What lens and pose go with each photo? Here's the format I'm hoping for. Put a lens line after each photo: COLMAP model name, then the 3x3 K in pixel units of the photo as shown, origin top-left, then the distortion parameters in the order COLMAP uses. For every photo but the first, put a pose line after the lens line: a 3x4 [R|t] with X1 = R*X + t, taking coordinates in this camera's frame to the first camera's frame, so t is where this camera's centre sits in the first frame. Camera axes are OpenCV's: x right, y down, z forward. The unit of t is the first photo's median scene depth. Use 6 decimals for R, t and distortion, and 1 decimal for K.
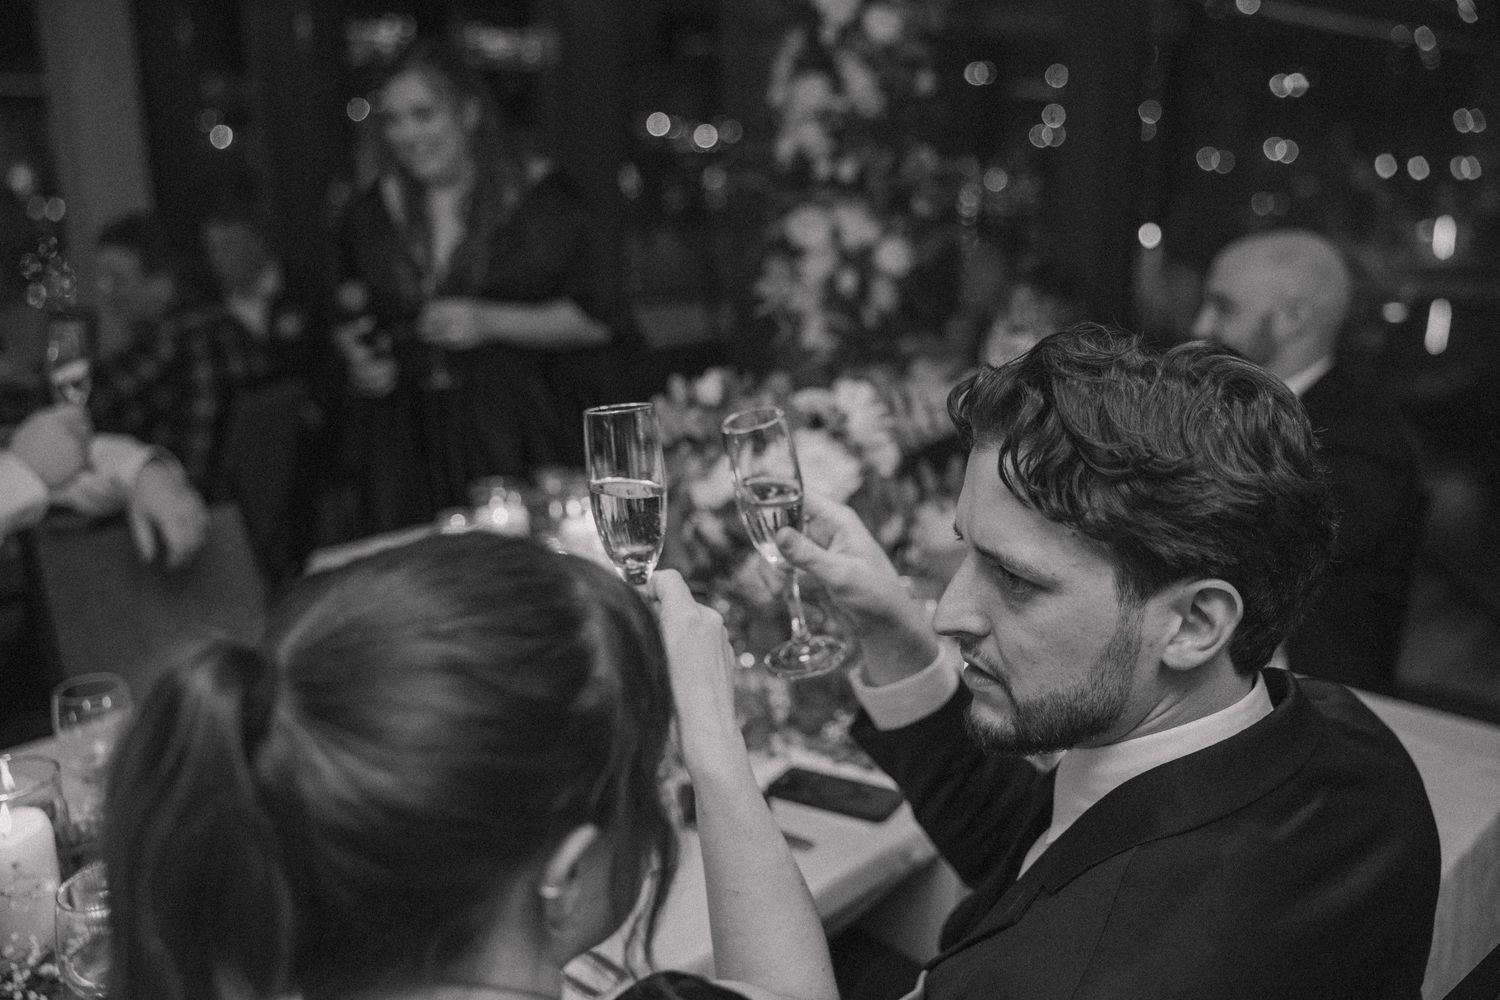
lens RADIAL K [[1424.9, 0, 752.6], [0, 1424.9, 500.3], [0, 0, 1]] dist [-0.062808, 0.000000]
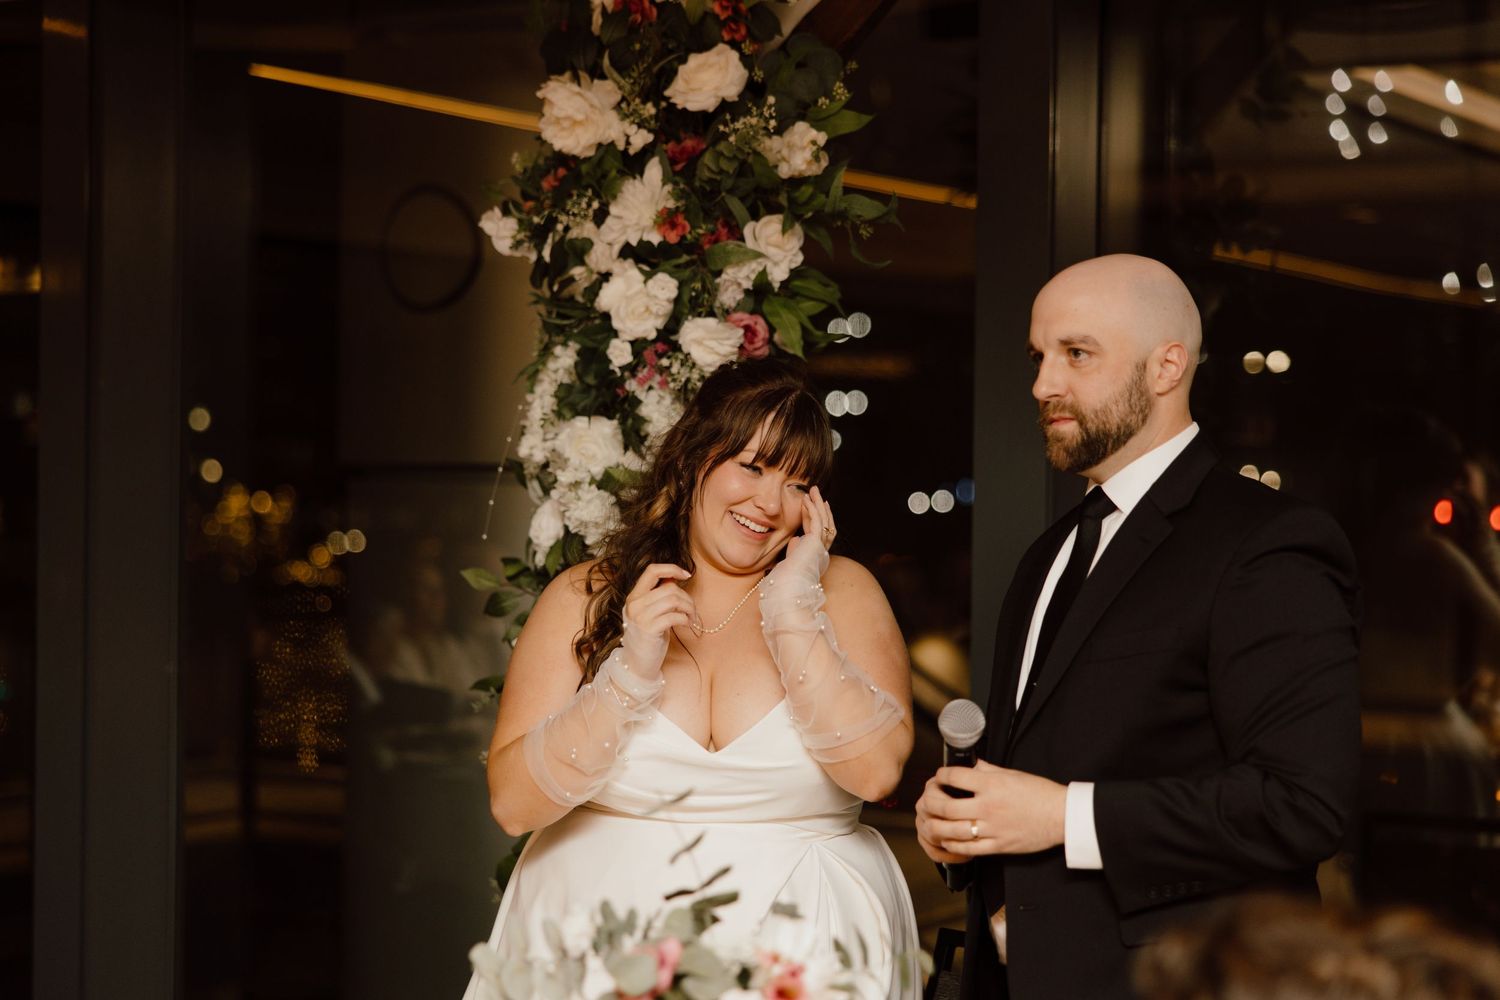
lens RADIAL K [[2856.5, 0, 753.8], [0, 2856.5, 500.9], [0, 0, 1]] dist [0.015856, 0.000000]
pose [[0.983574, 0.018848, 0.179517, -0.111301], [0.022629, 0.973811, -0.226231, 0.018482], [-0.179080, 0.226578, 0.957389, -0.195956]]
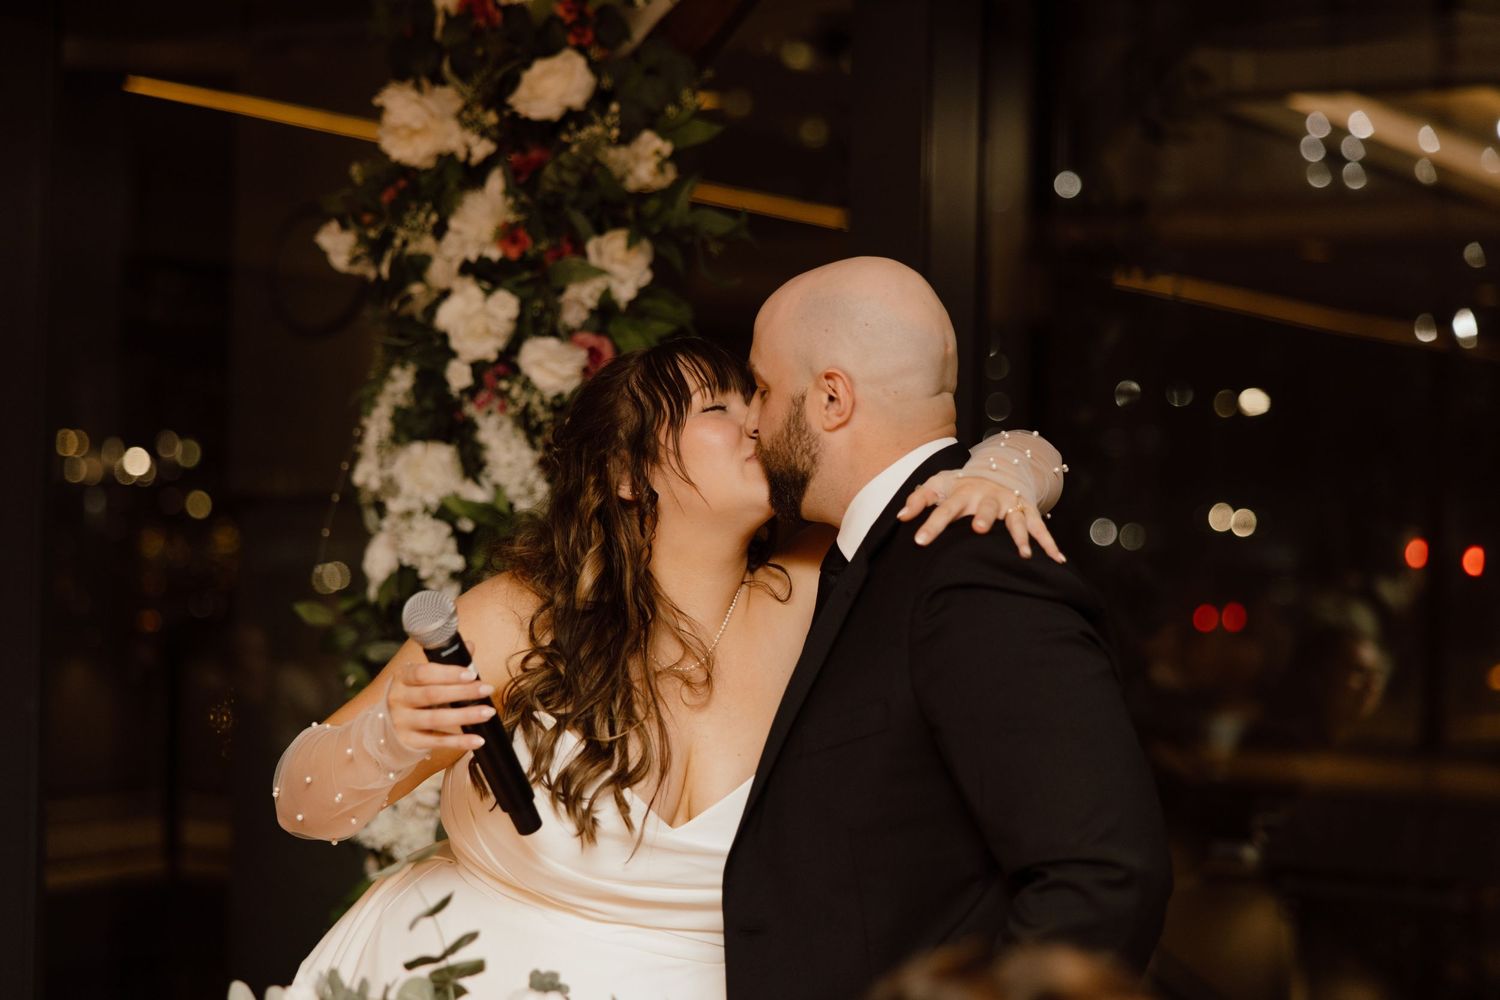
lens RADIAL K [[2832.1, 0, 752.4], [0, 2832.1, 495.7], [0, 0, 1]] dist [0.008327, 0.000000]
pose [[0.983035, 0.029262, 0.181069, -0.037359], [0.015584, 0.970297, -0.241415, 0.004241], [-0.182755, 0.240141, 0.953380, -0.129931]]
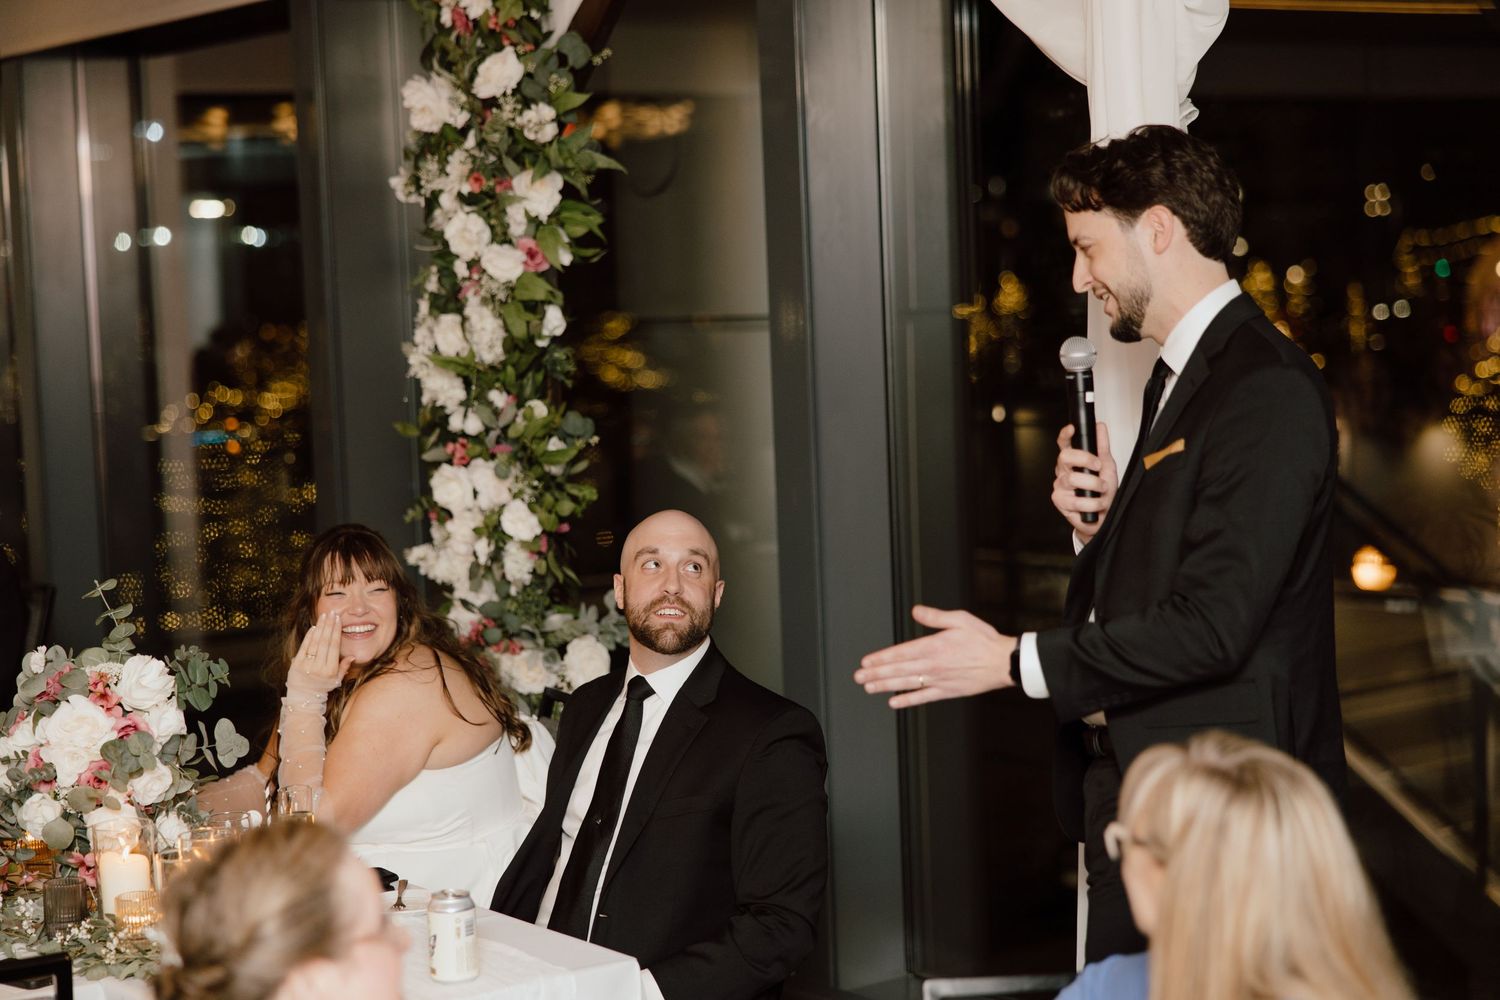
lens RADIAL K [[2832.1, 0, 752.0], [0, 2832.1, 497.0], [0, 0, 1]] dist [0.008327, 0.000000]
pose [[0.982005, -0.011541, -0.188499, 0.559386], [-0.017278, 0.988454, -0.150530, 0.072651], [0.188060, 0.151078, 0.970468, -0.654537]]
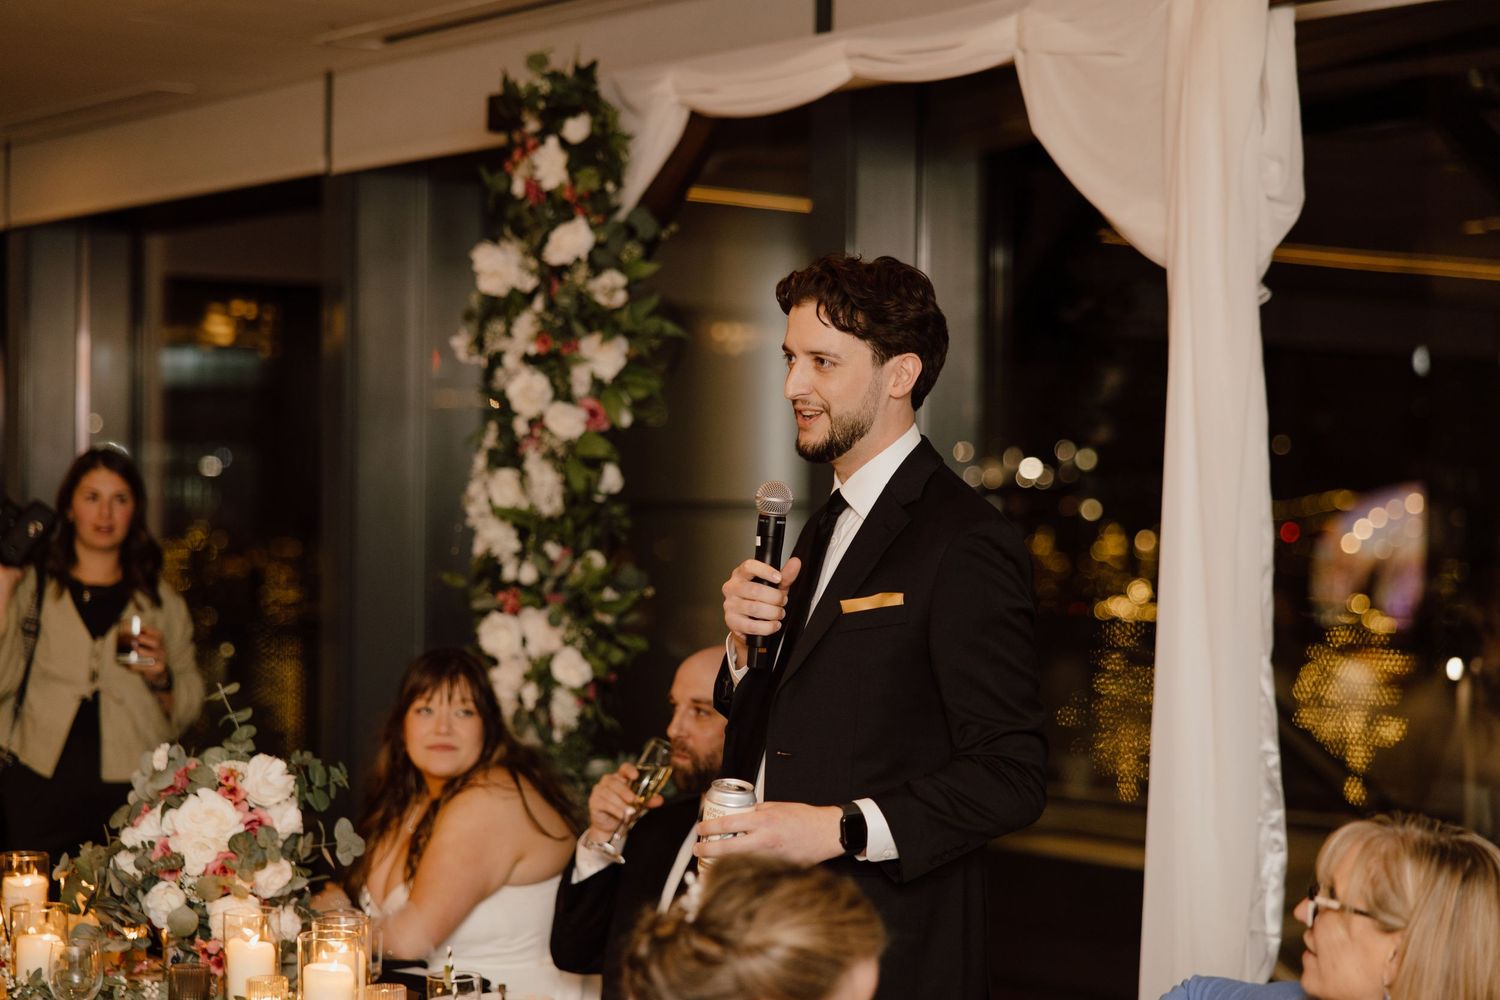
lens RADIAL K [[2832.1, 0, 765.5], [0, 2832.1, 507.0], [0, 0, 1]] dist [0.008327, 0.000000]
pose [[0.991030, 0.017959, -0.132430, 0.454308], [-0.048806, 0.971120, -0.233544, 0.143613], [0.124412, 0.237913, 0.963286, -0.742218]]
